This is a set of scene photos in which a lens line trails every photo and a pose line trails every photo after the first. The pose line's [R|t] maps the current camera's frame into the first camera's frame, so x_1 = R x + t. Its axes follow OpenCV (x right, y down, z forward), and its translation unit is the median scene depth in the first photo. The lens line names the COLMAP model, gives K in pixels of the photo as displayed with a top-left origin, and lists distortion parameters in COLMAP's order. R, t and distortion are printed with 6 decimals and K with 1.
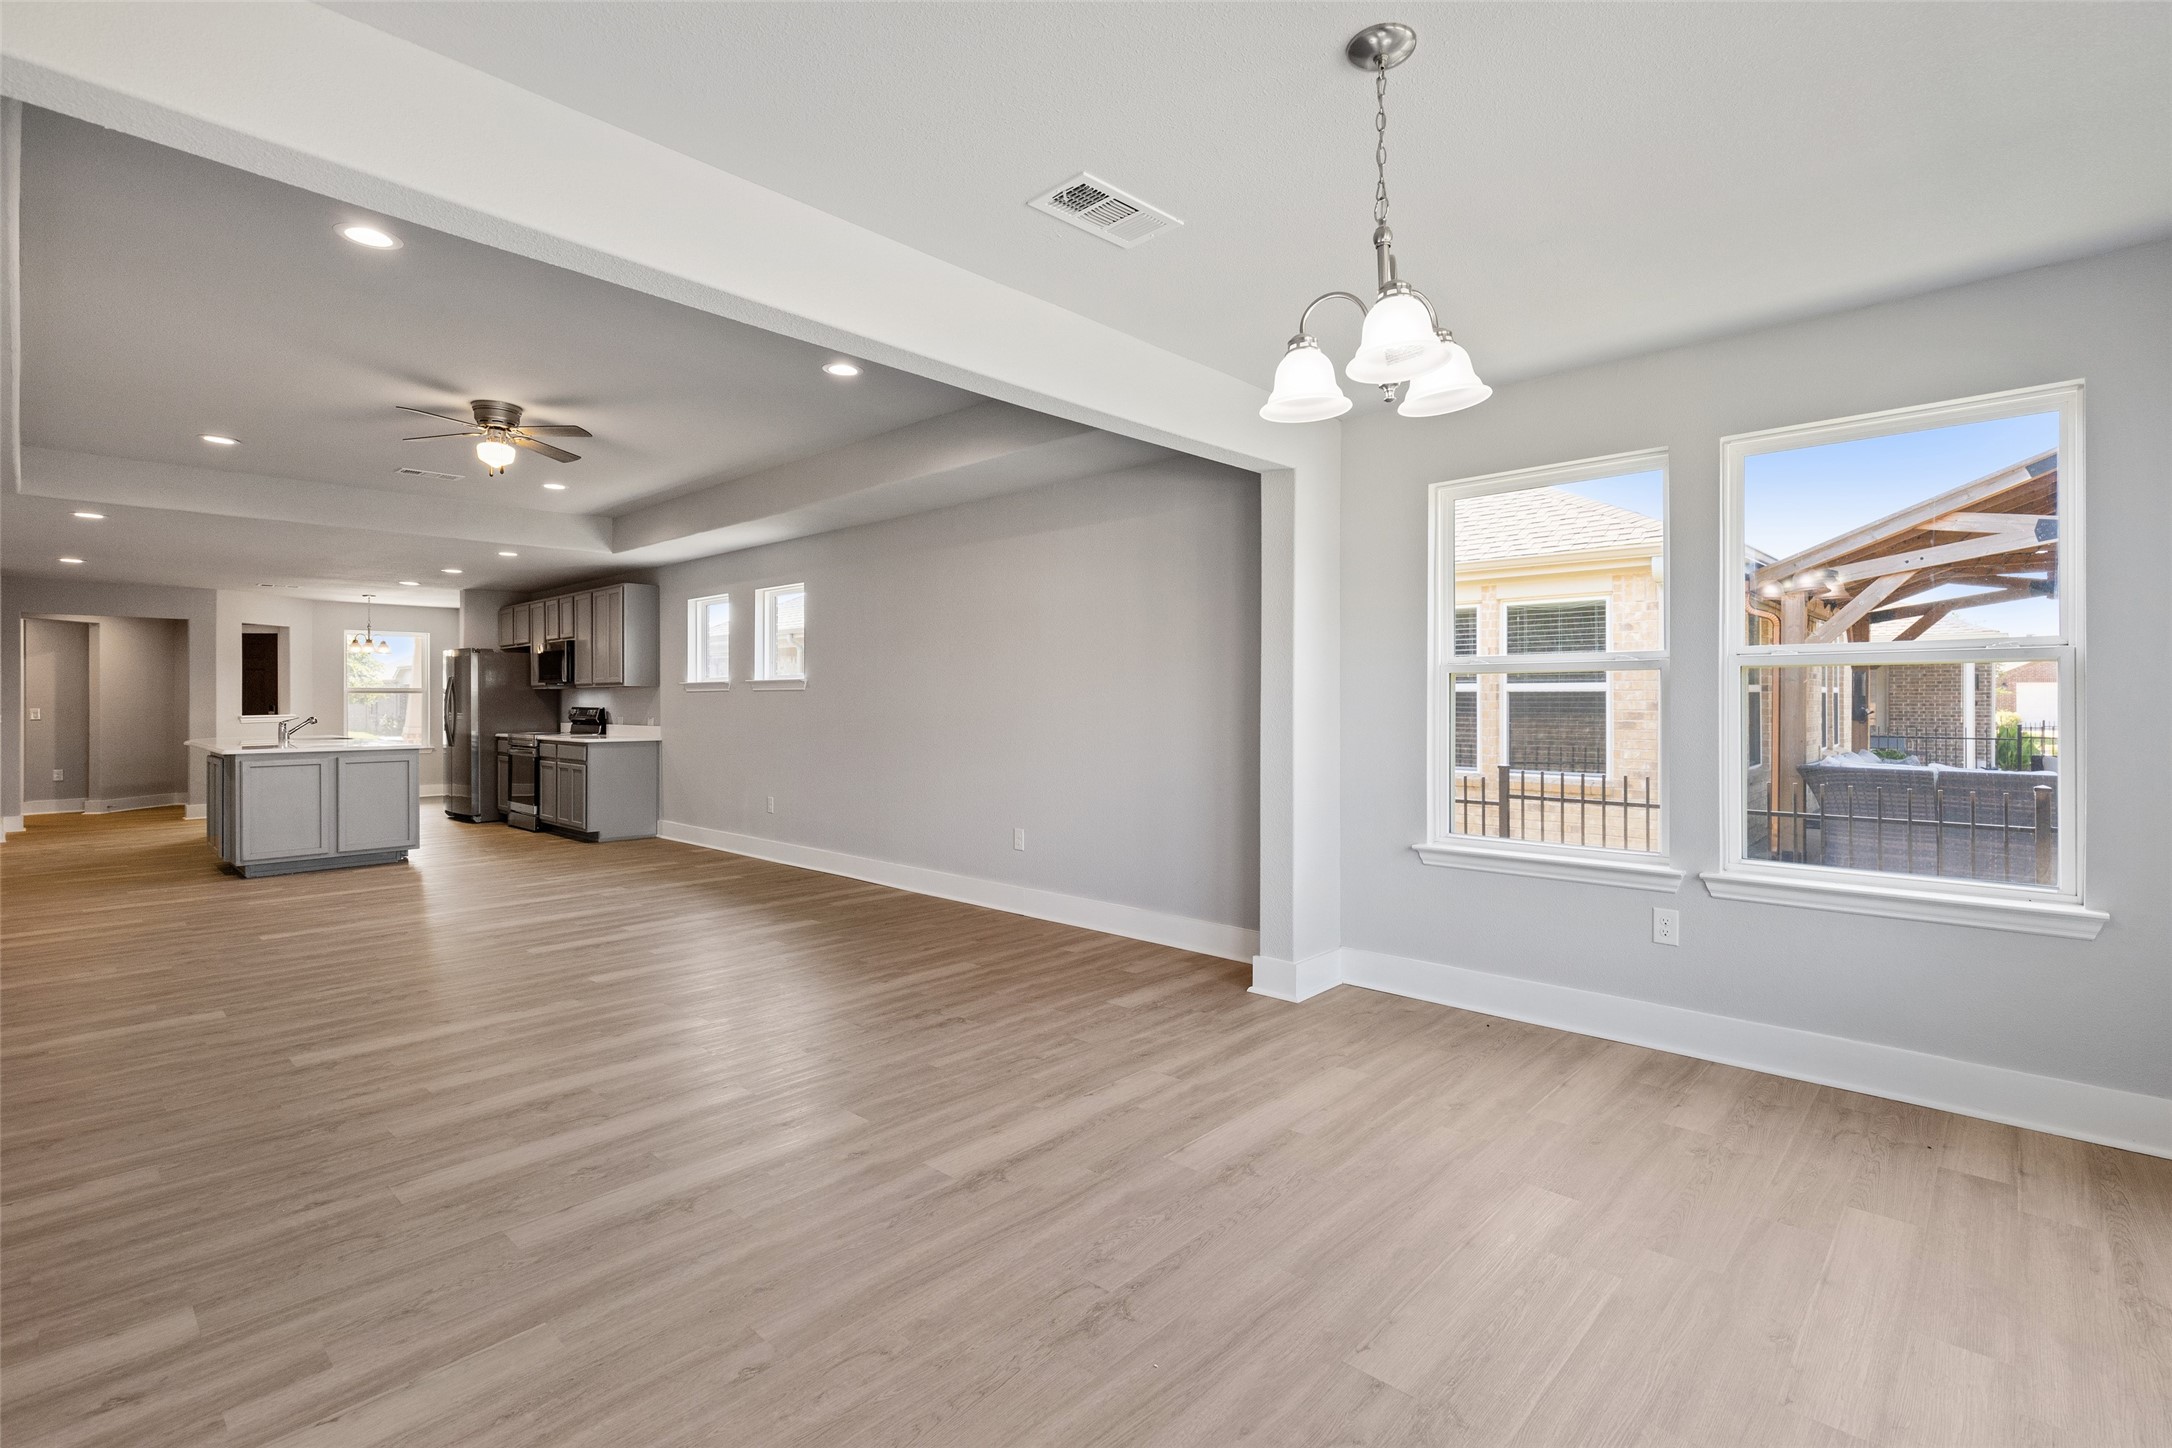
lens RADIAL K [[989.1, 0, 1086.0], [0, 989.1, 724.0], [0, 0, 1]] dist [0.000012, 0.000006]
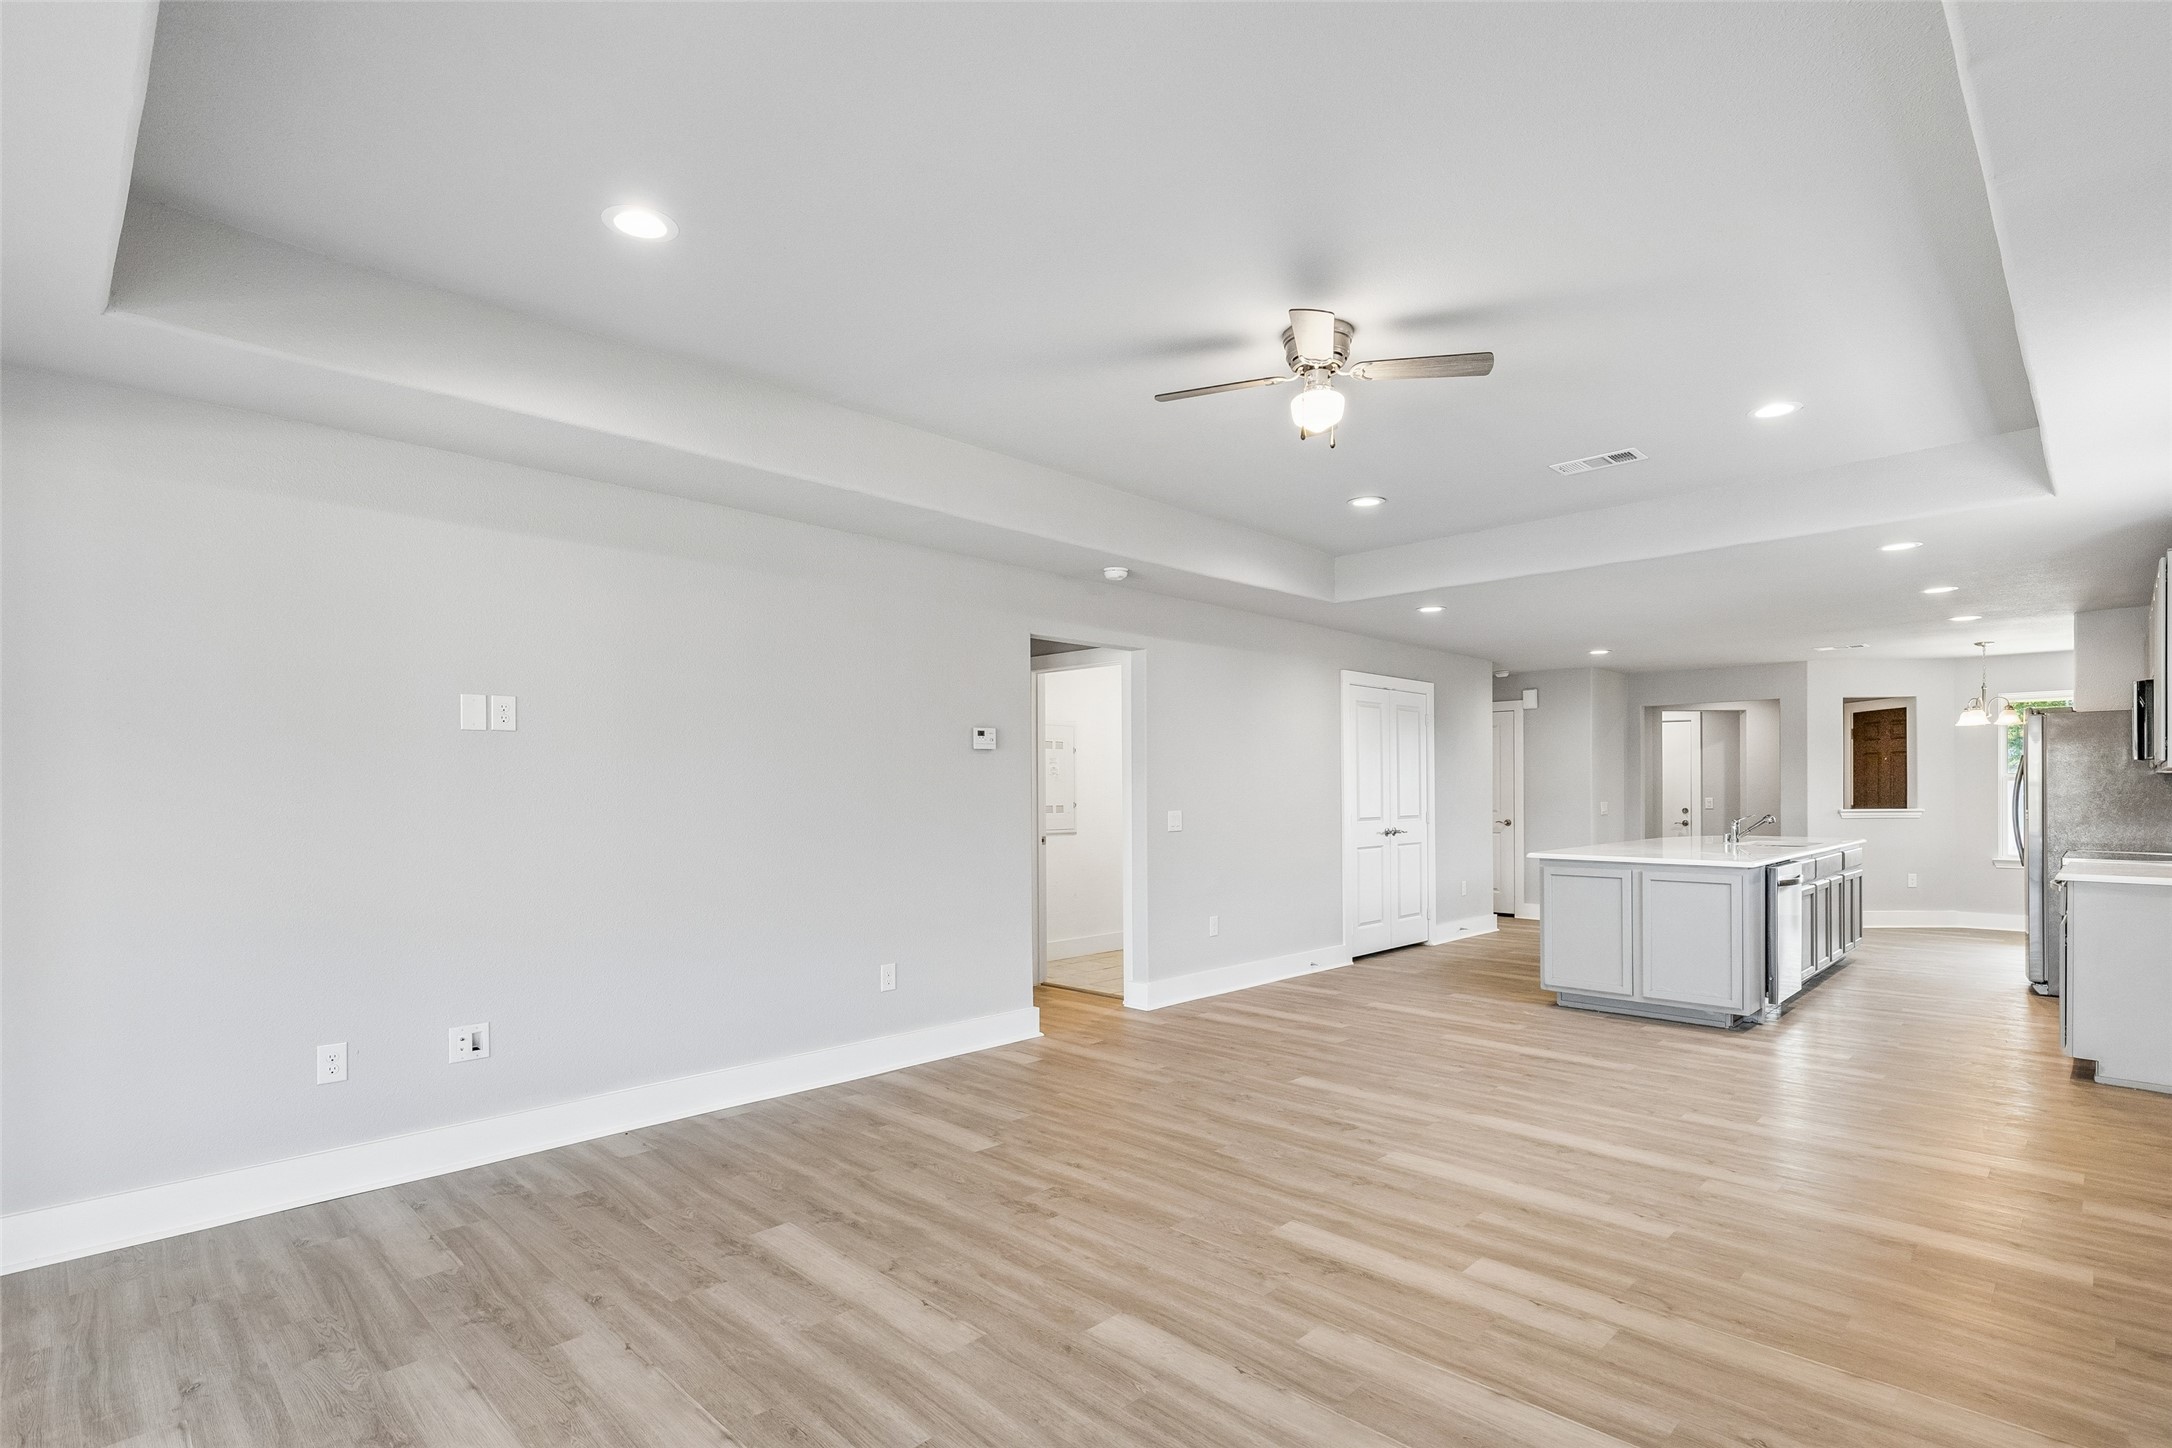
lens RADIAL K [[1040.7, 0, 1082.2], [0, 1040.7, 787.0], [0, 0, 1]] dist [0.002293, 0.000609]
pose [[-0.023652, -0.000886, -0.999720, 0.056370], [-0.020486, 0.999790, -0.000401, -0.027809], [0.999510, 0.020471, -0.023665, 0.772016]]
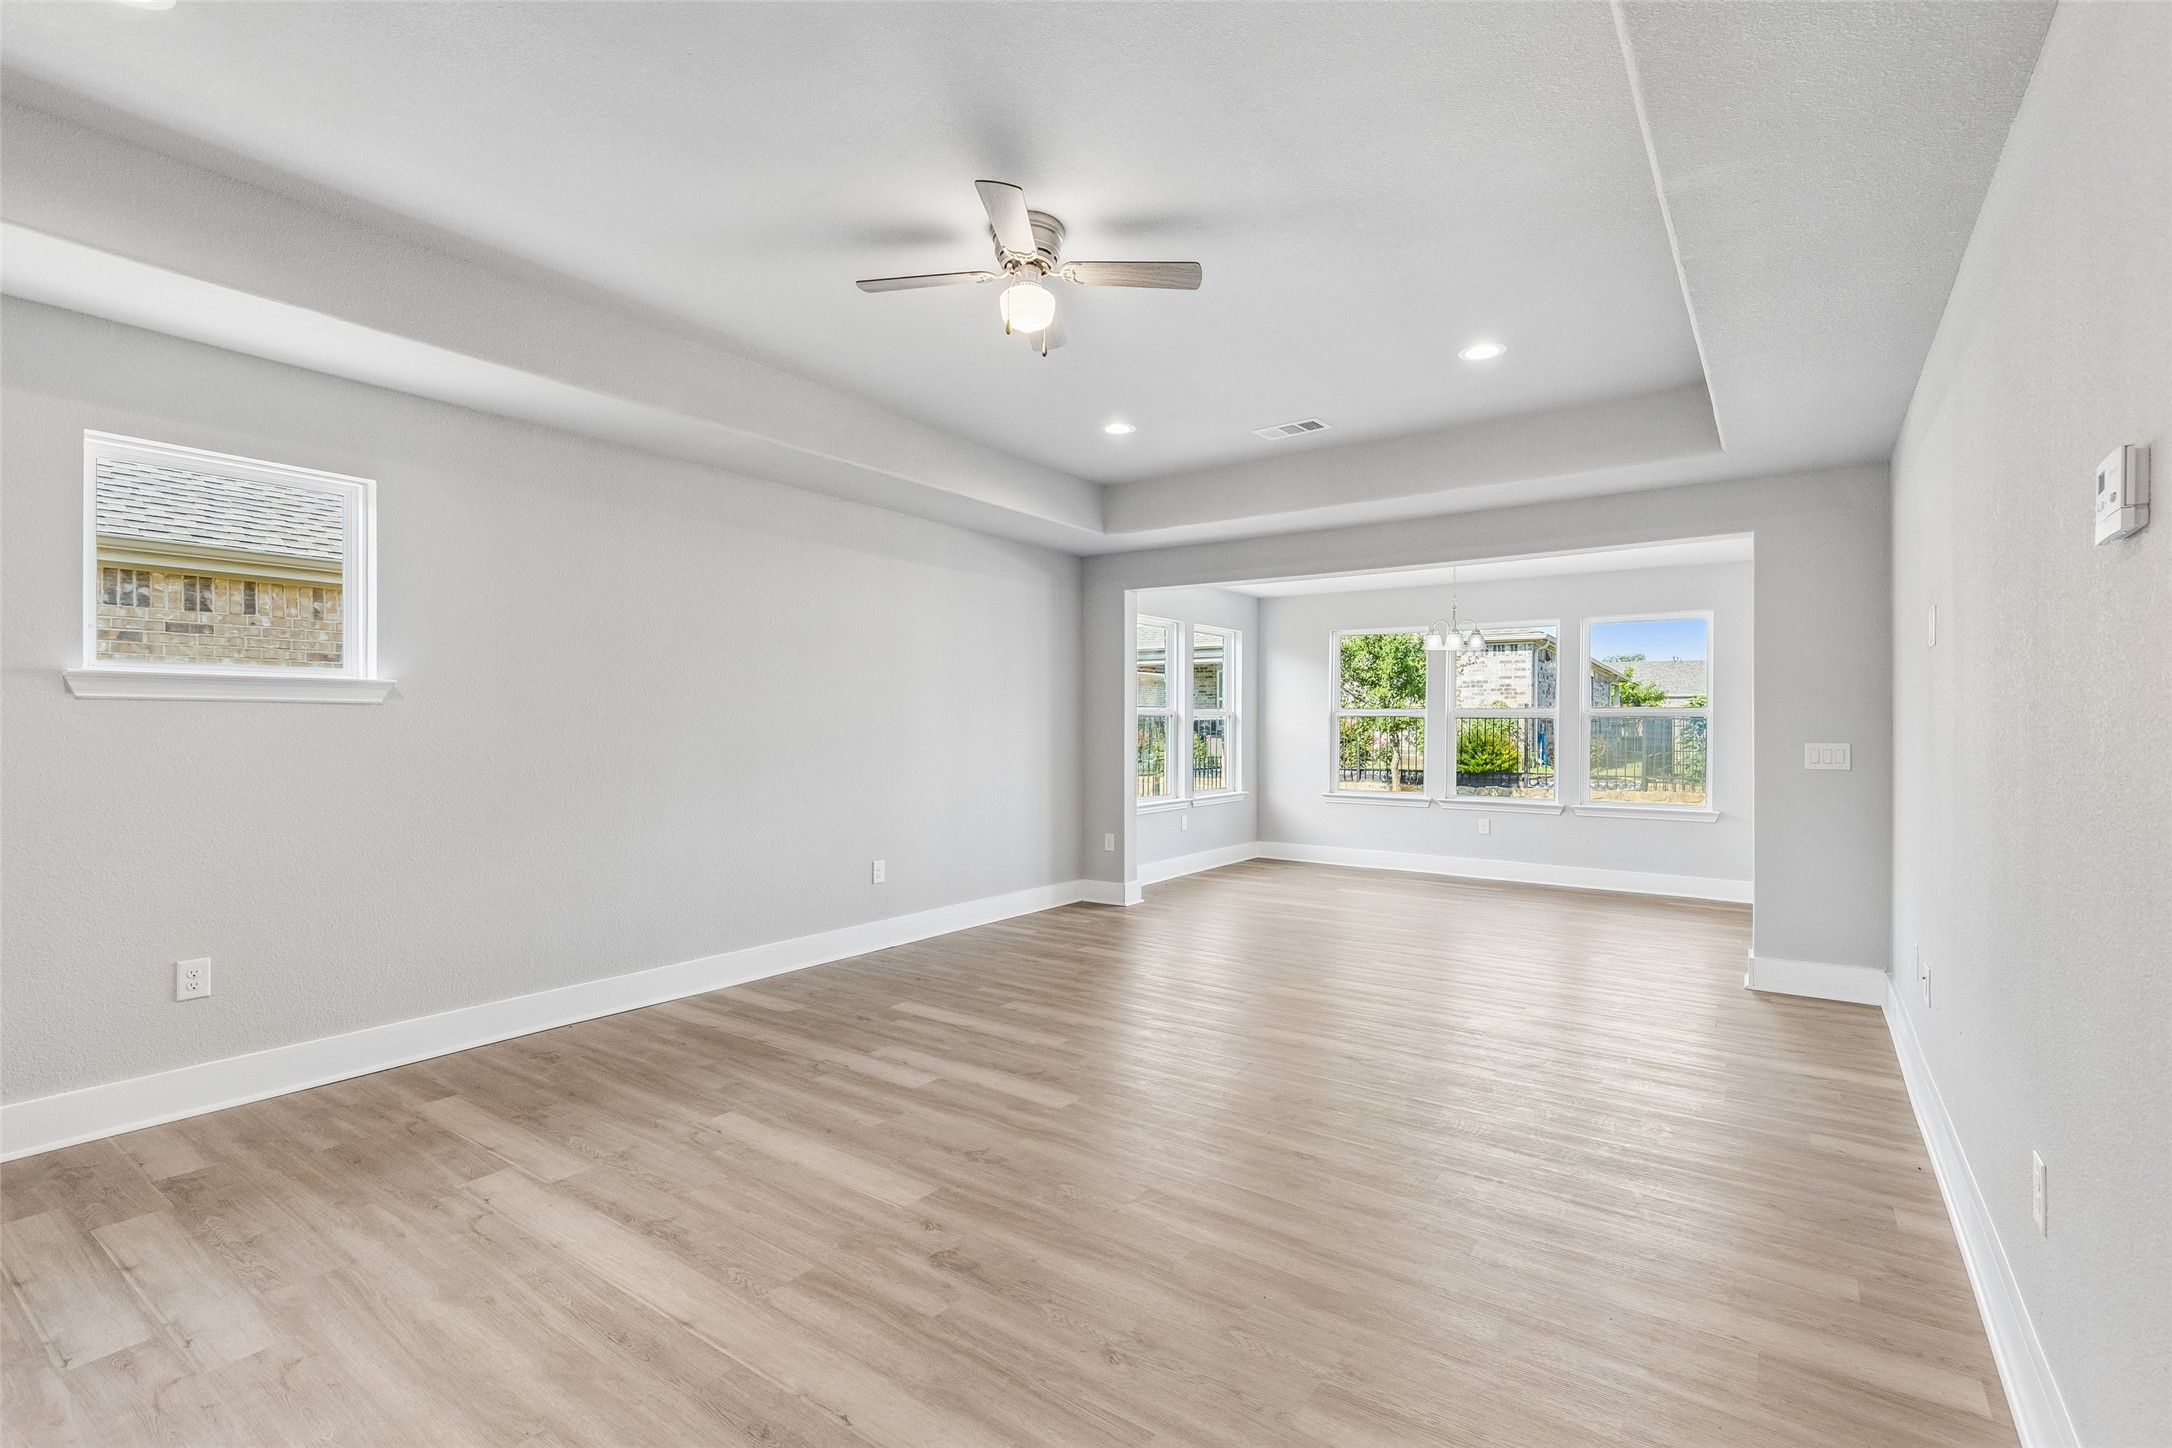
lens RADIAL K [[989.1, 0, 1086.0], [0, 989.1, 724.0], [0, 0, 1]] dist [0.000012, 0.000006]
pose [[-0.133552, 0.001503, 0.991041, -1.037802], [0.018032, 0.999837, 0.000914, -0.022618], [-0.990878, 0.017993, -0.133557, 0.928271]]
